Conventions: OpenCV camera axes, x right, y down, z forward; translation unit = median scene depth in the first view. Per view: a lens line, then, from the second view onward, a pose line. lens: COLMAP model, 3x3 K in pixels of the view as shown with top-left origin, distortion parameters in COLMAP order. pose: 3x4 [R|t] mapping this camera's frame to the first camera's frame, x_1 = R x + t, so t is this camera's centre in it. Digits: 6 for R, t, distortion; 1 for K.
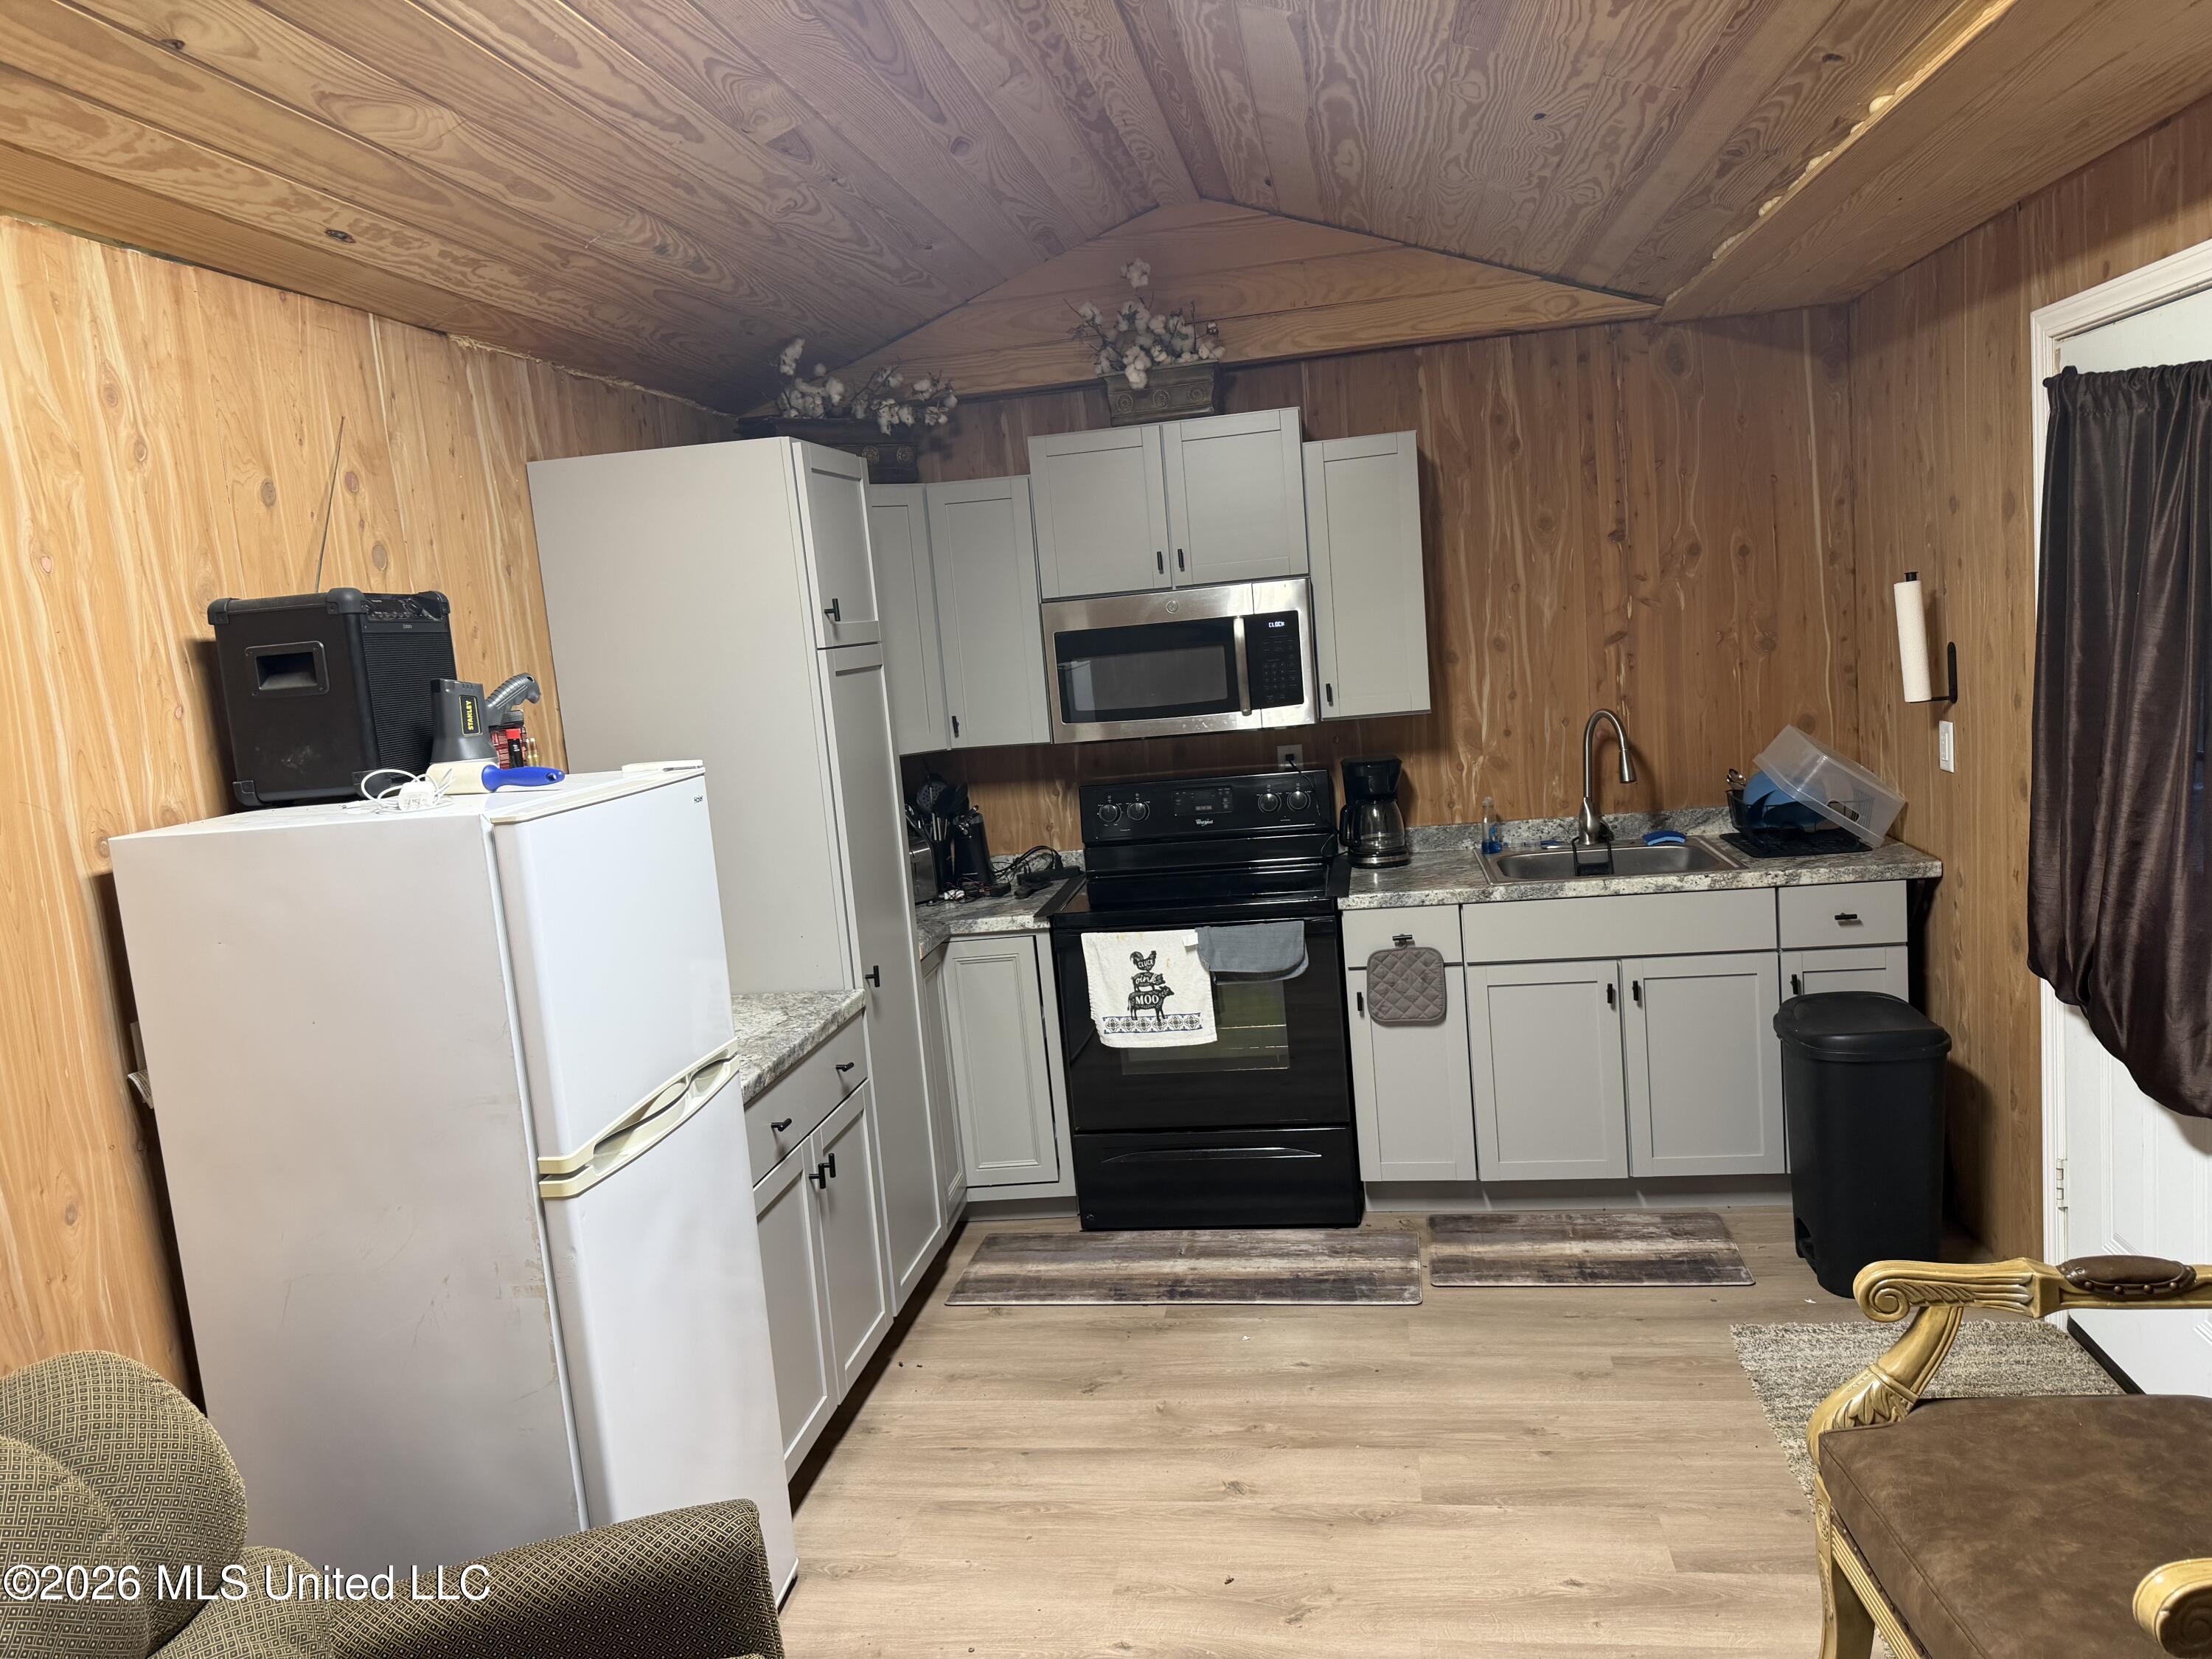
lens RADIAL K [[1547.7, 0, 1105.4], [0, 1547.7, 834.3], [0, 0, 1]] dist [0.005930, -0.000722]
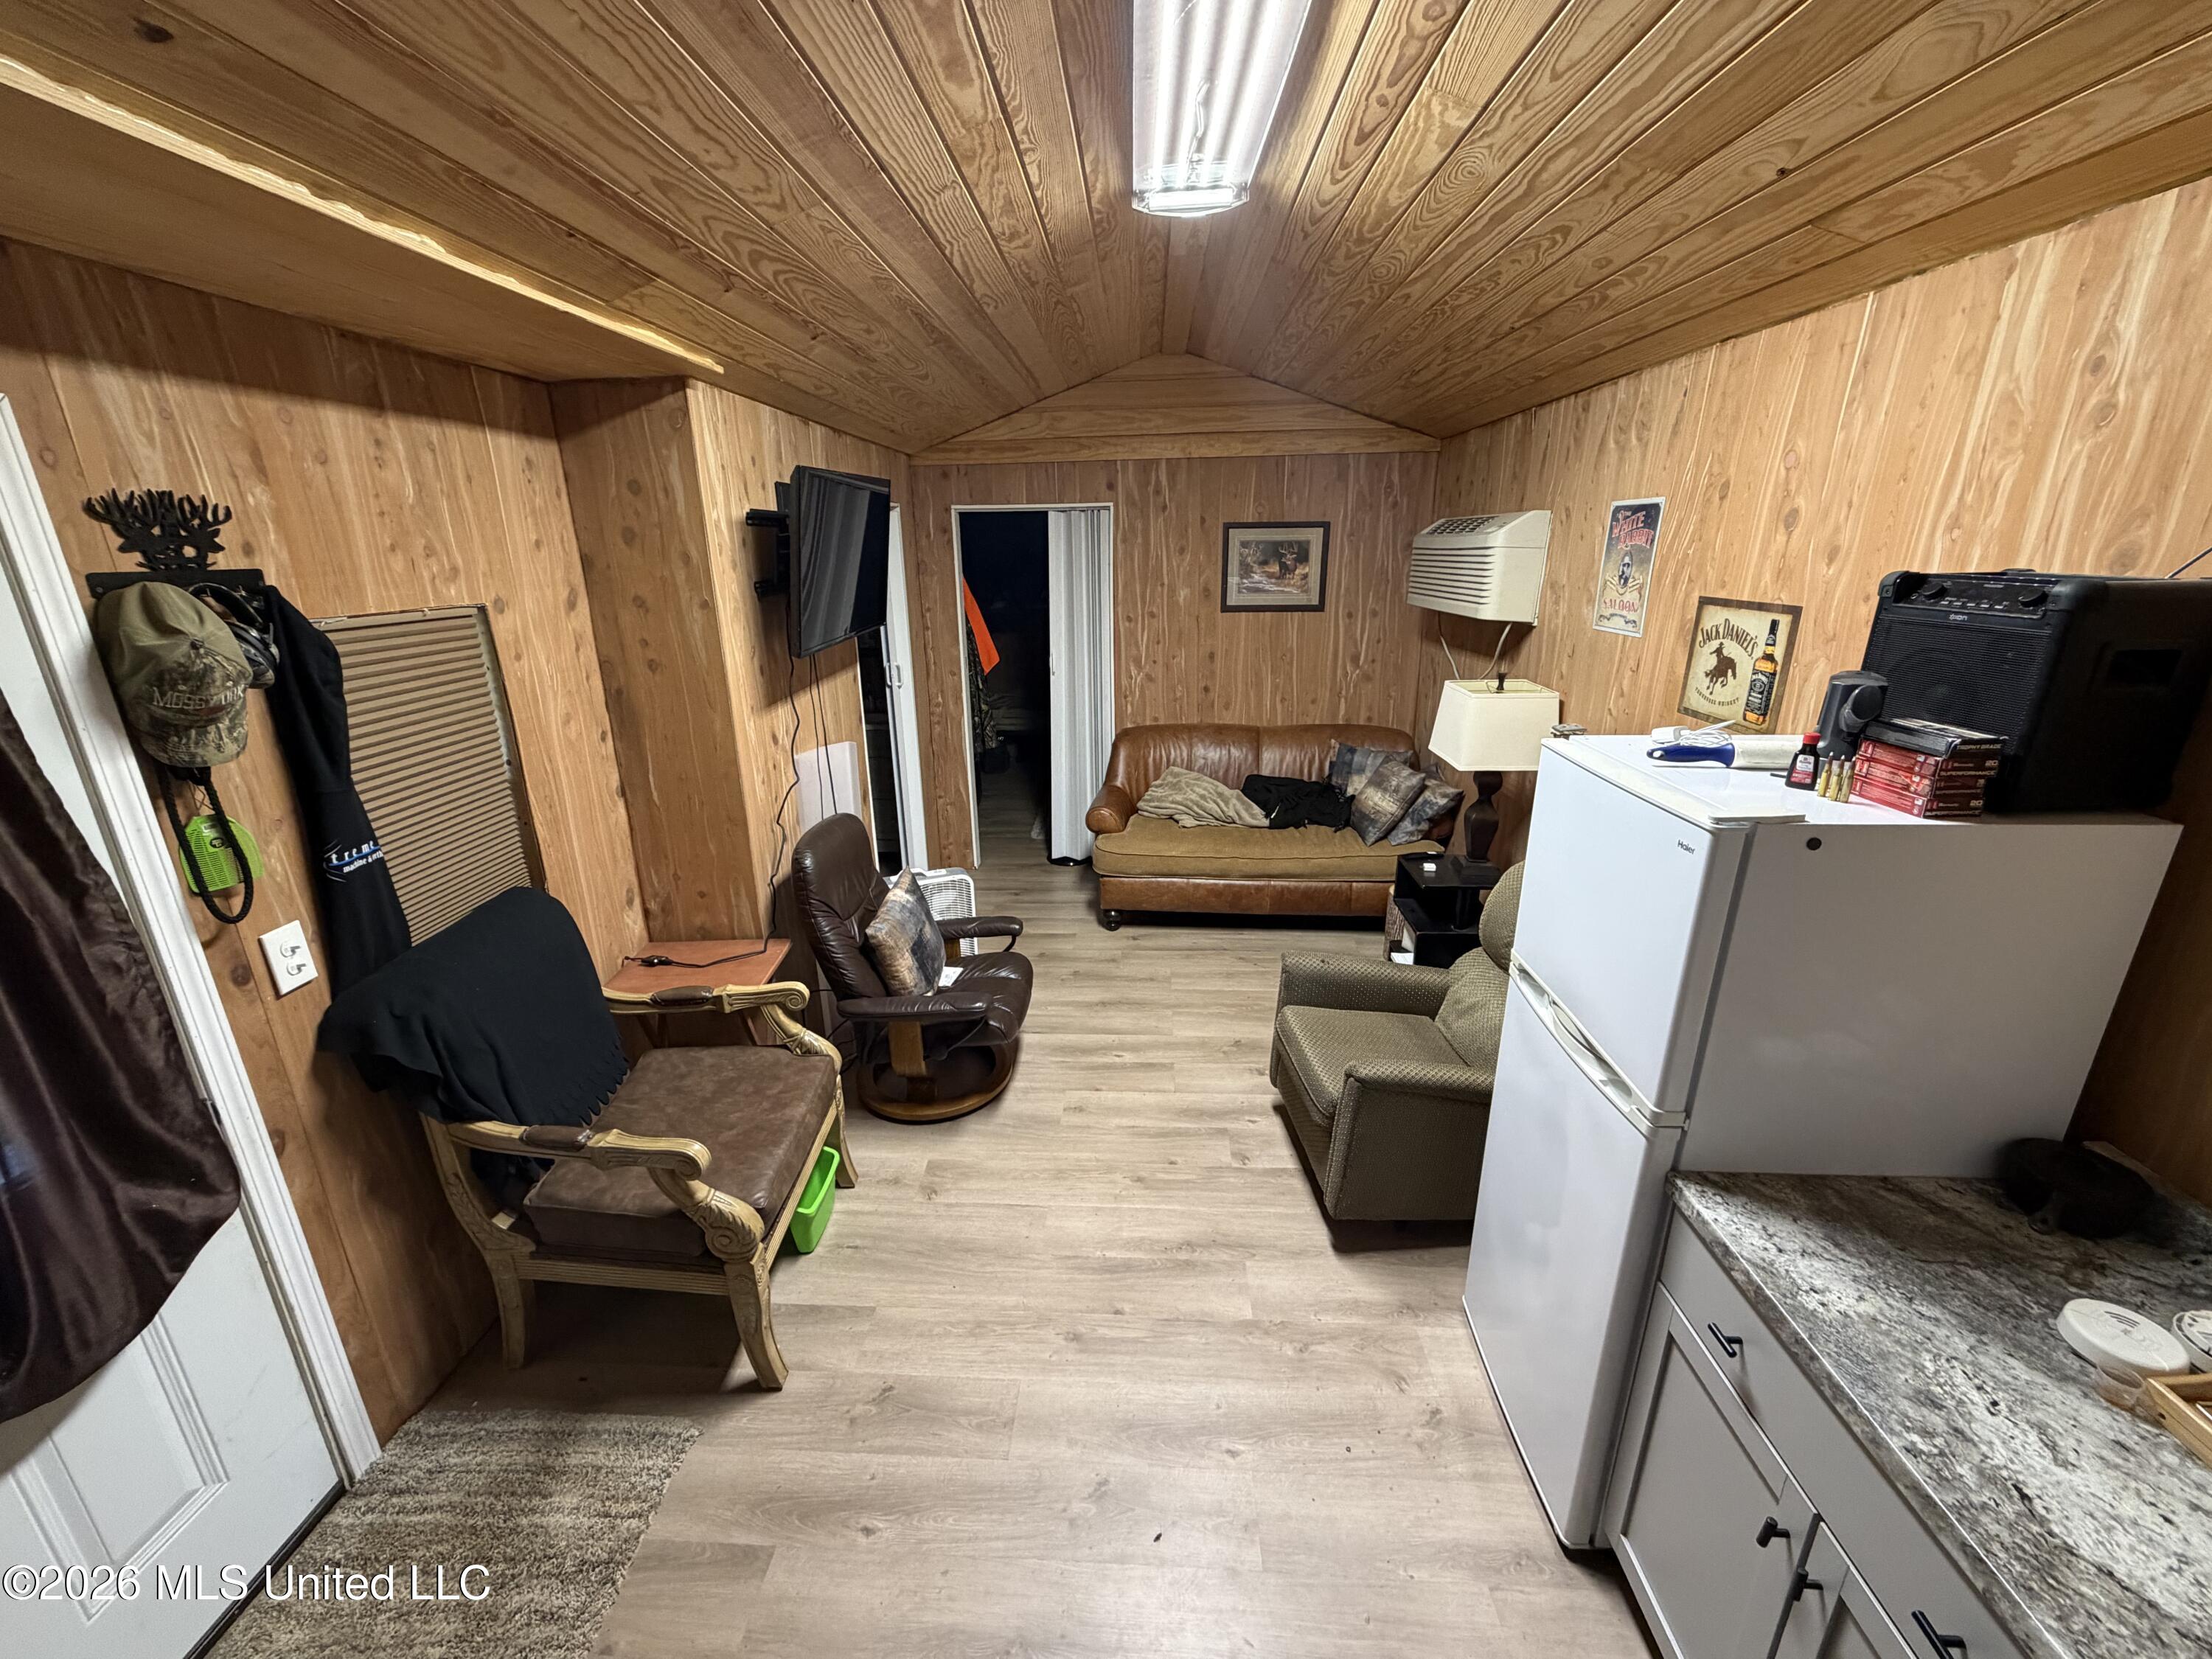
lens RADIAL K [[878.0, 0, 1103.2], [0, 878.0, 825.9], [0, 0, 1]] dist [-0.000815, -0.000112]
pose [[-0.988380, 0.131939, -0.075479, 0.115819], [0.085740, 0.893947, 0.439894, -0.319077], [0.125514, 0.428311, -0.894872, 1.569232]]
